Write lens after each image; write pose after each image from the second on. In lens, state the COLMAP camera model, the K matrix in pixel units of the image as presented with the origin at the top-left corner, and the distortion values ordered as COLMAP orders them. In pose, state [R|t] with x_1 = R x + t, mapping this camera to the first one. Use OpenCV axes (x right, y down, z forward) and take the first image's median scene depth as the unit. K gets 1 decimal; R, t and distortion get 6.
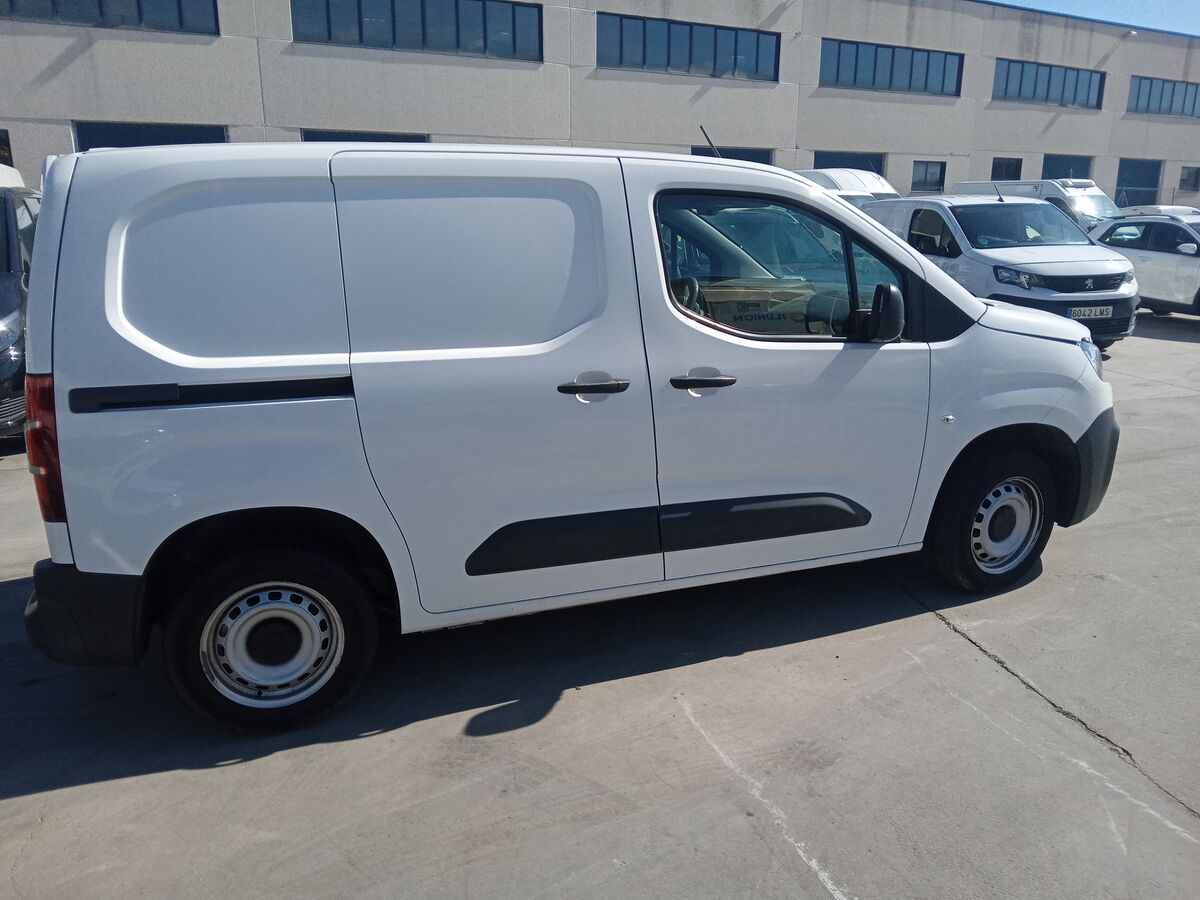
lens RADIAL K [[839.5, 0, 600.8], [0, 839.5, 463.6], [0, 0, 1]] dist [-0.001425, -0.007810]
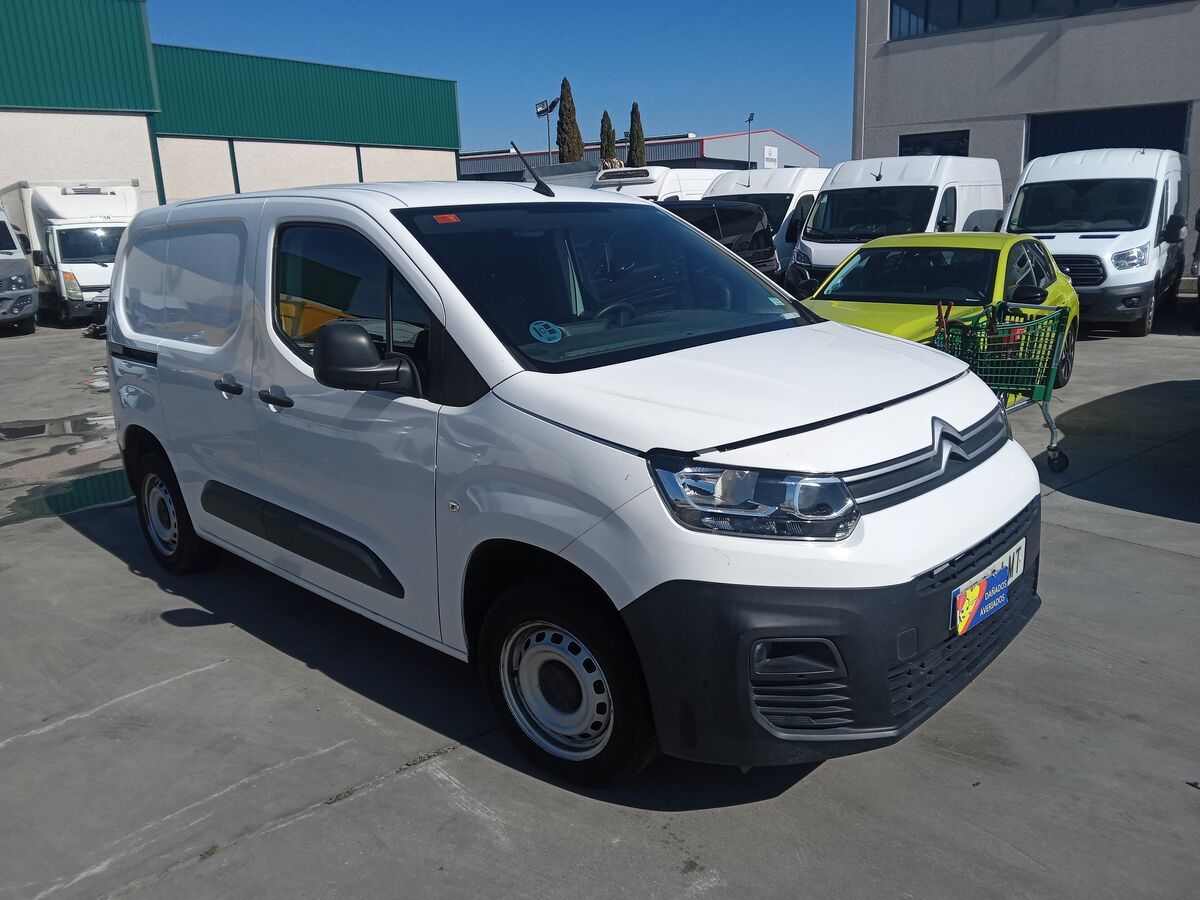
lens RADIAL K [[865.1, 0, 600.0], [0, 865.1, 450.0], [0, 0, 1]] dist [-0.004992, -0.006016]
pose [[0.496802, 0.210201, -0.842023, 1.099224], [-0.217197, 0.969464, 0.113867, -0.214894], [0.840246, 0.126316, 0.527287, 0.654384]]
